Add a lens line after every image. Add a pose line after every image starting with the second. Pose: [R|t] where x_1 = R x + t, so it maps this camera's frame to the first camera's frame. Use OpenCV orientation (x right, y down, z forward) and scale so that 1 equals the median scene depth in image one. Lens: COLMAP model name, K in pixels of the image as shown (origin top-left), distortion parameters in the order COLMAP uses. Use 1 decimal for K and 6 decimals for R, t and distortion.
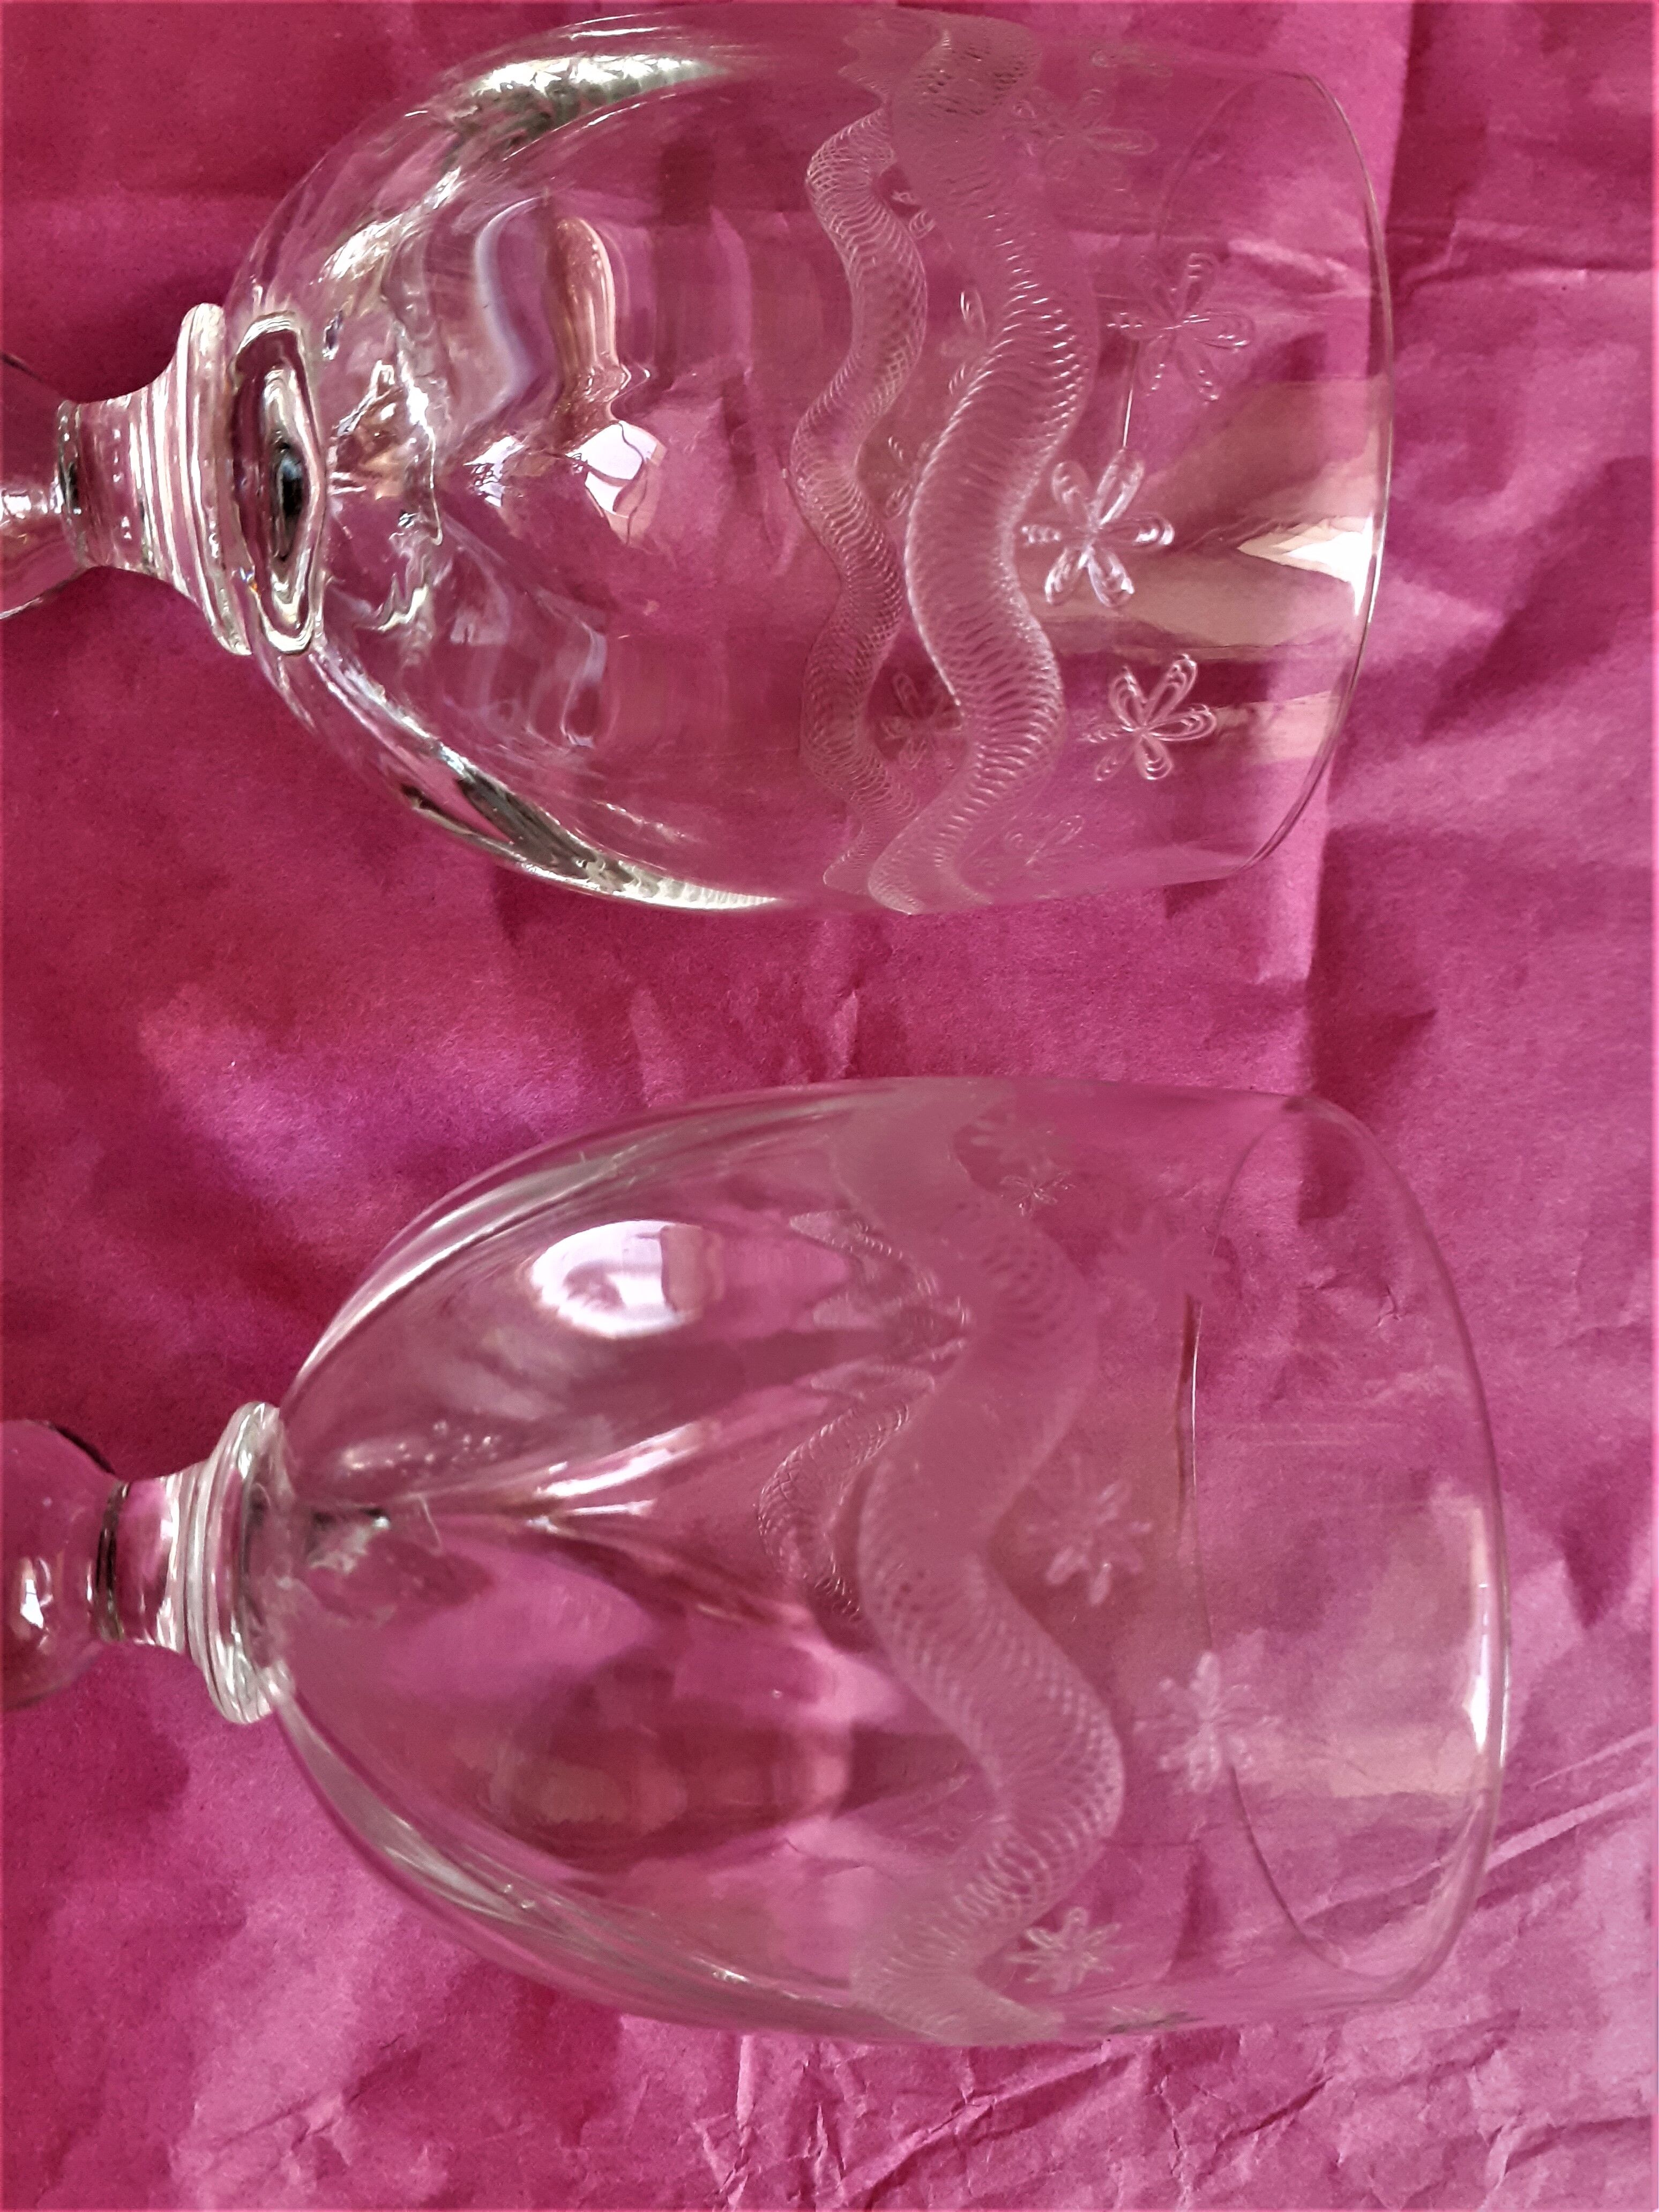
lens RADIAL K [[1706.8, 0, 829.9], [0, 1706.8, 1116.9], [0, 0, 1]] dist [0.074025, -0.140567]
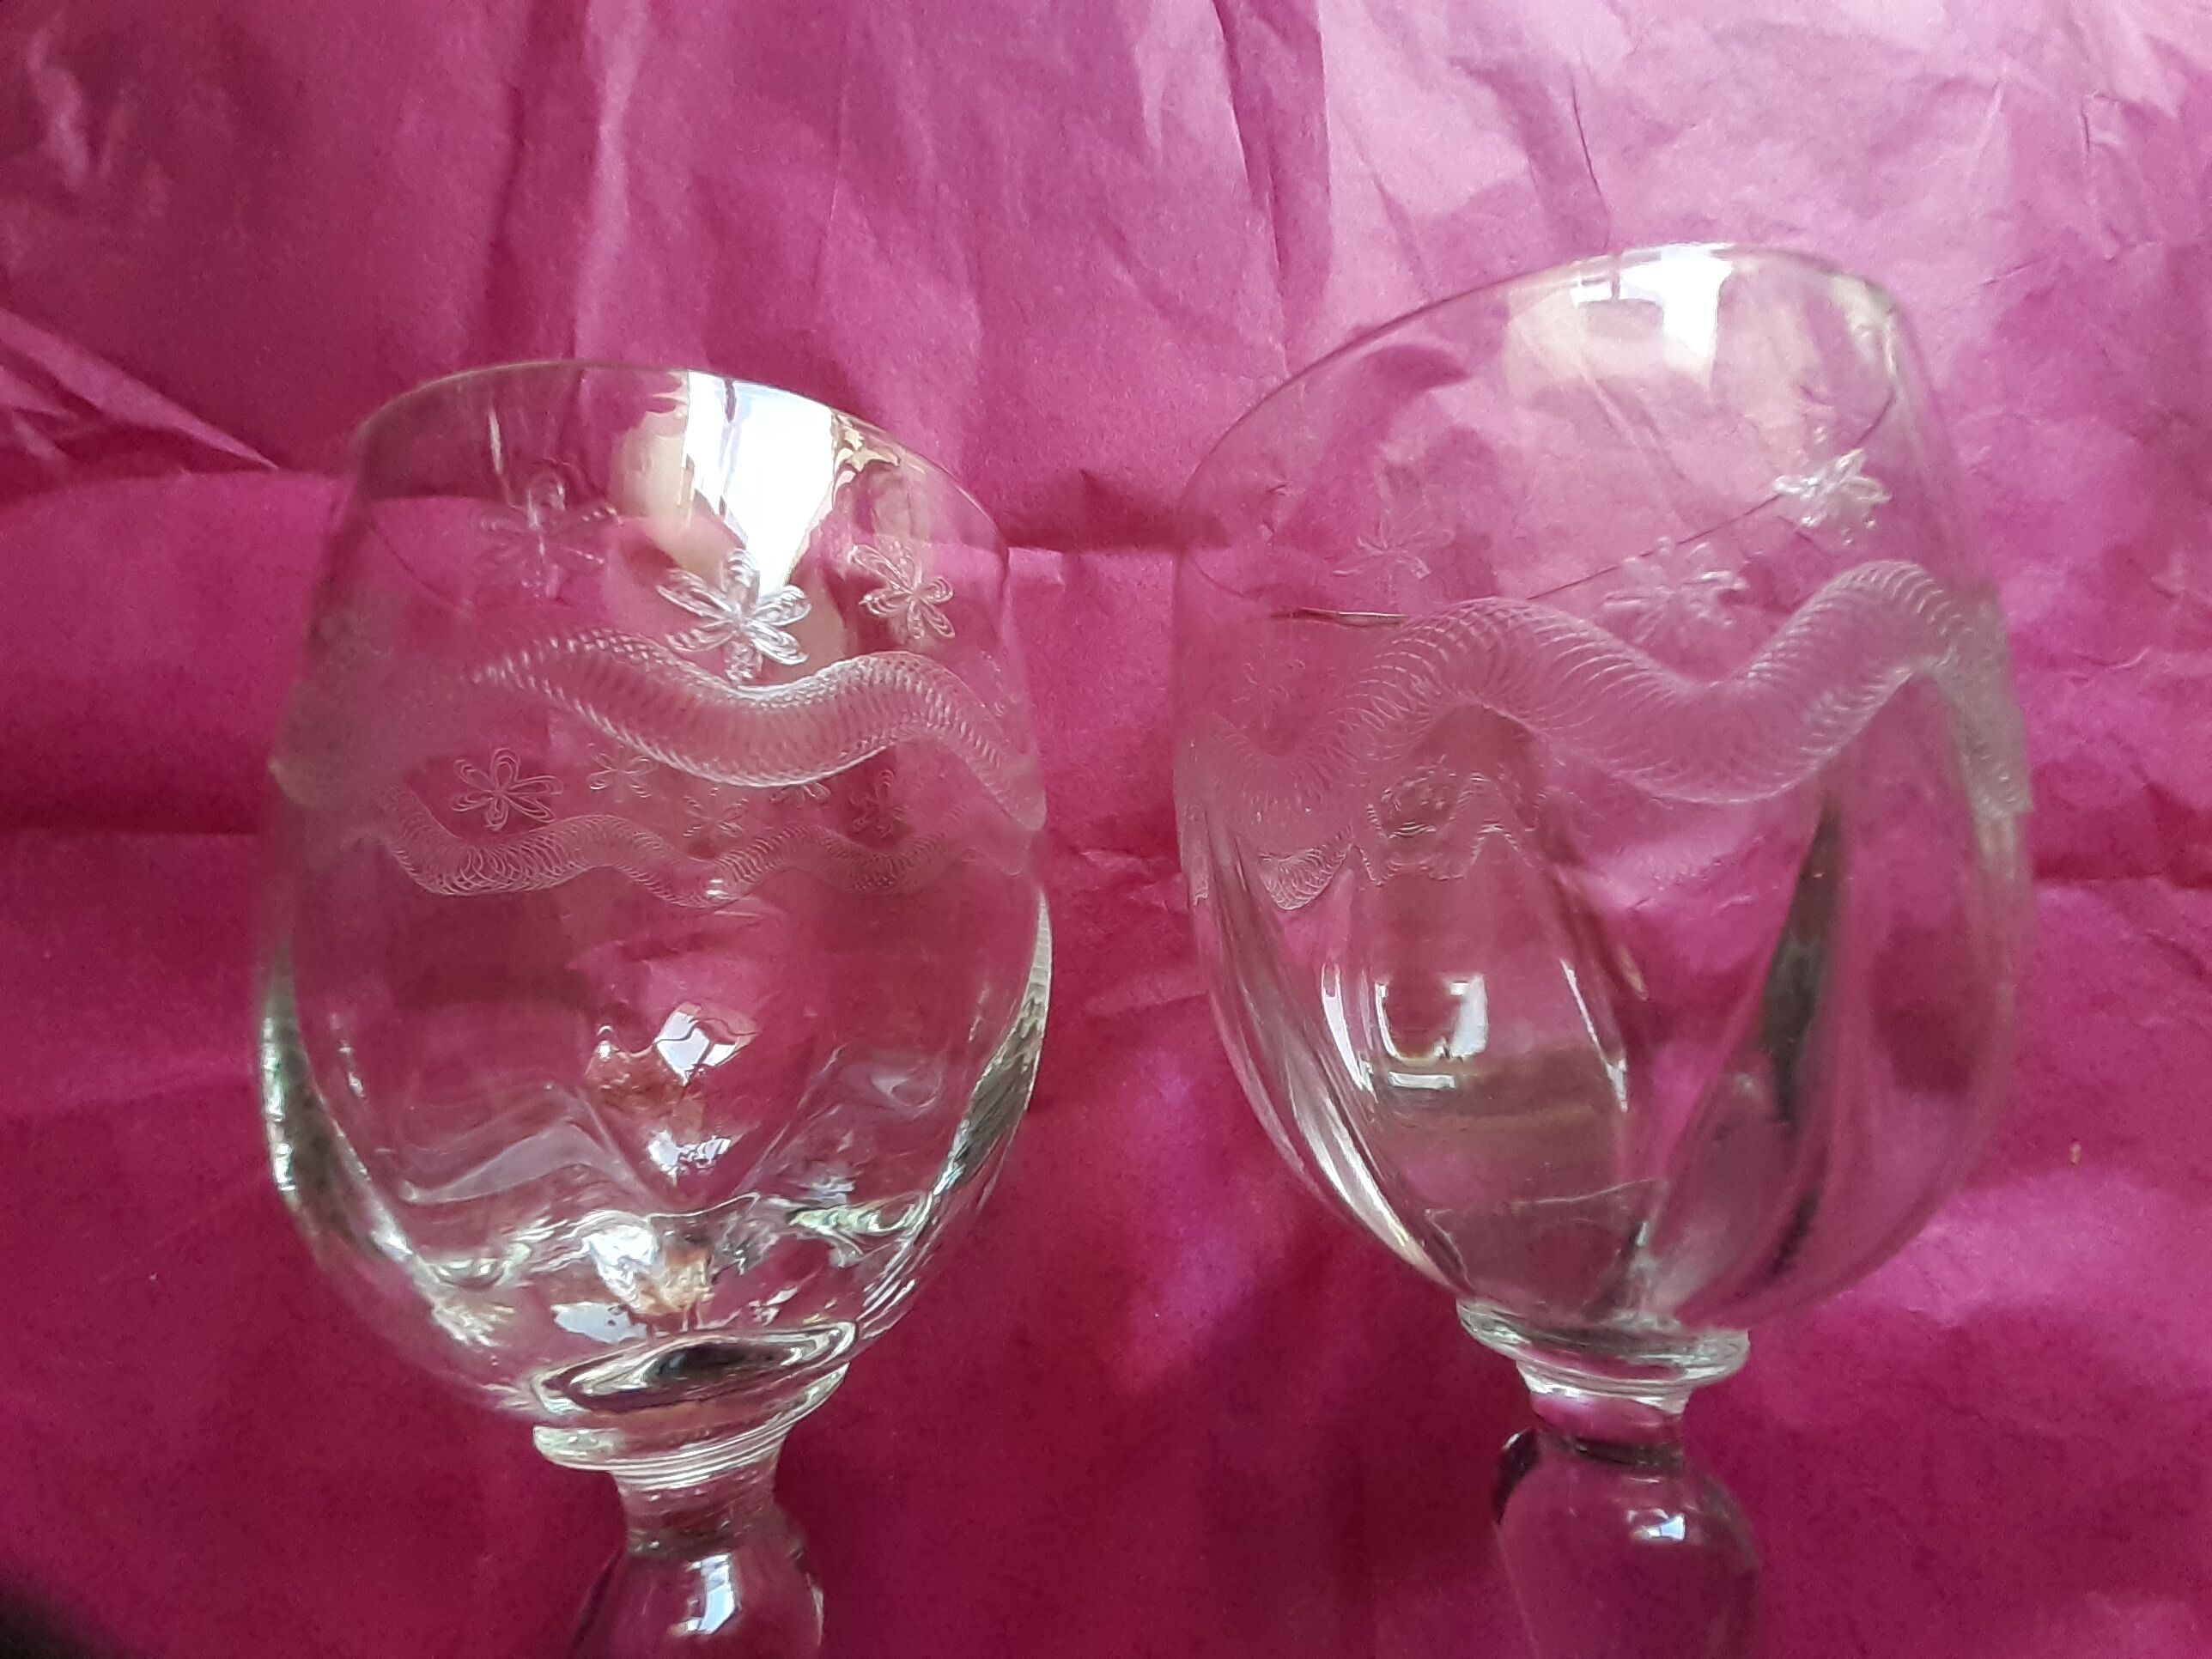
lens RADIAL K [[896.1, 0, 1101.9], [0, 896.1, 824.4], [0, 0, 1]] dist [-0.000264, -0.000092]
pose [[-0.023309, -0.997138, 0.071925, -0.022280], [0.999556, -0.021910, 0.020191, -0.104604], [-0.018558, 0.072363, 0.997206, 0.373469]]
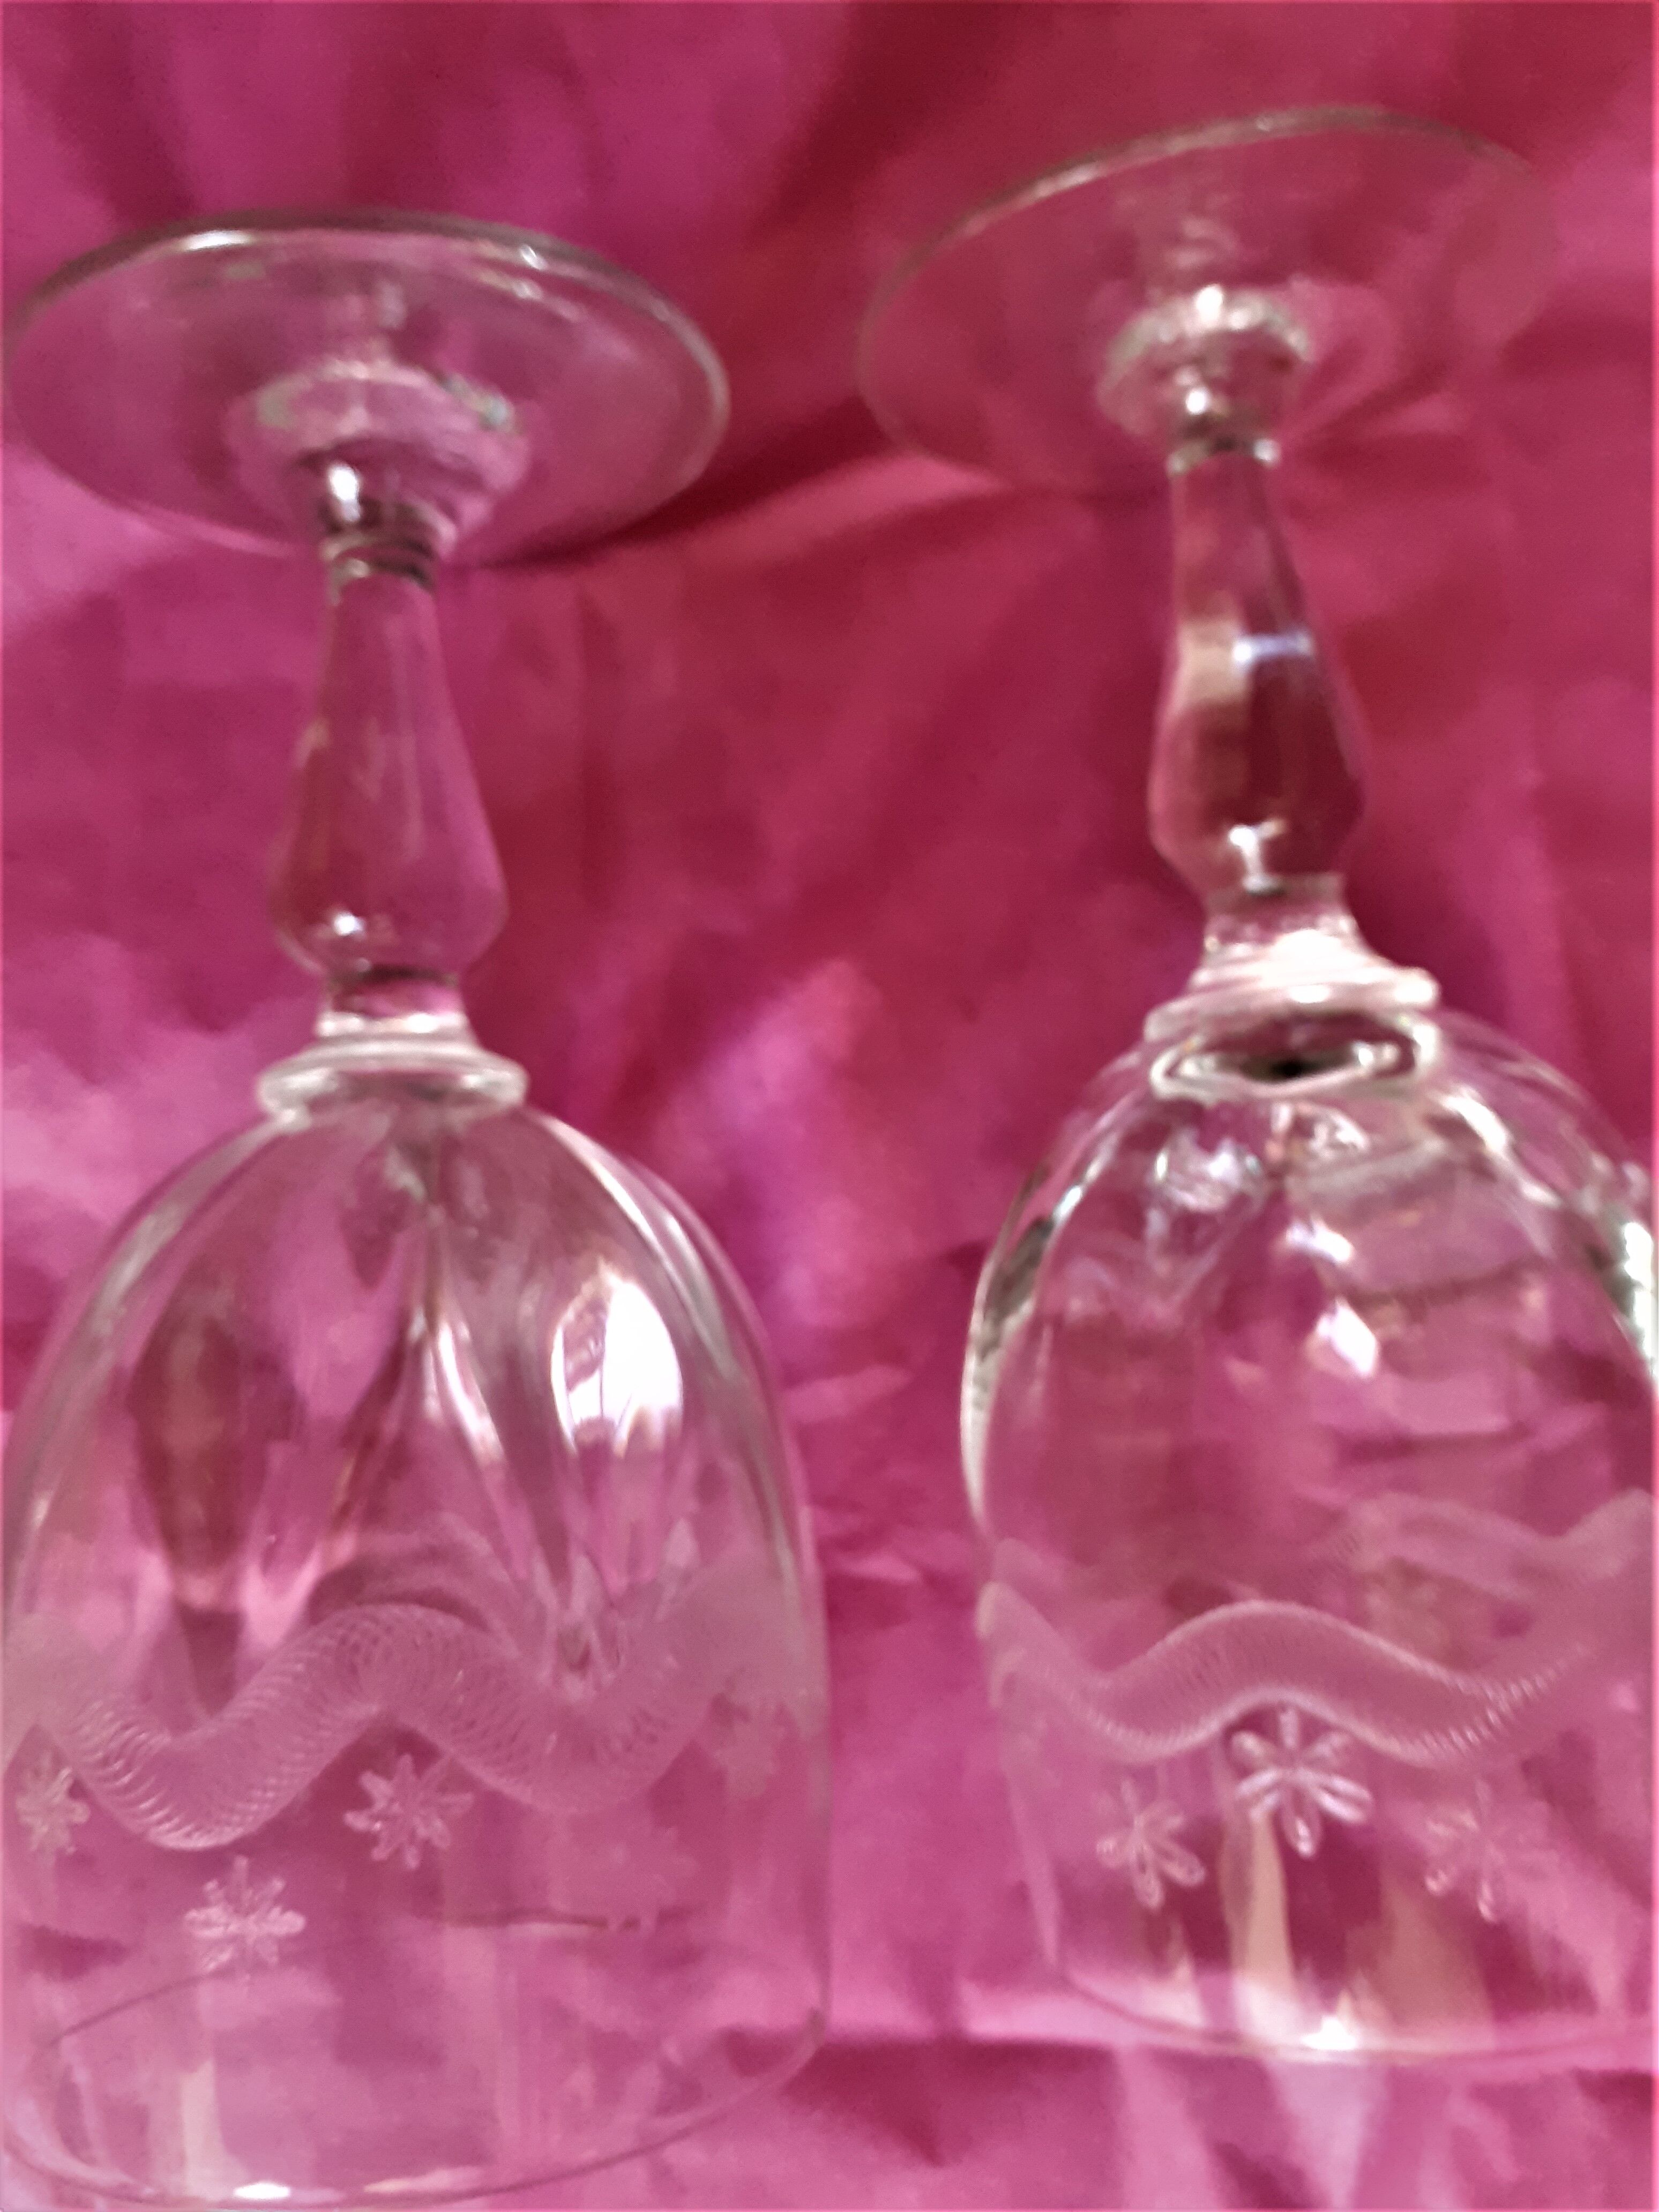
lens RADIAL K [[1766.7, 0, 827.9], [0, 1766.7, 1110.8], [0, 0, 1]] dist [0.030764, -0.165855]
pose [[0.048490, 0.967835, -0.246871, 0.001661], [-0.998732, 0.050329, 0.001138, -0.049294], [0.013526, 0.246502, 0.969048, -0.195446]]
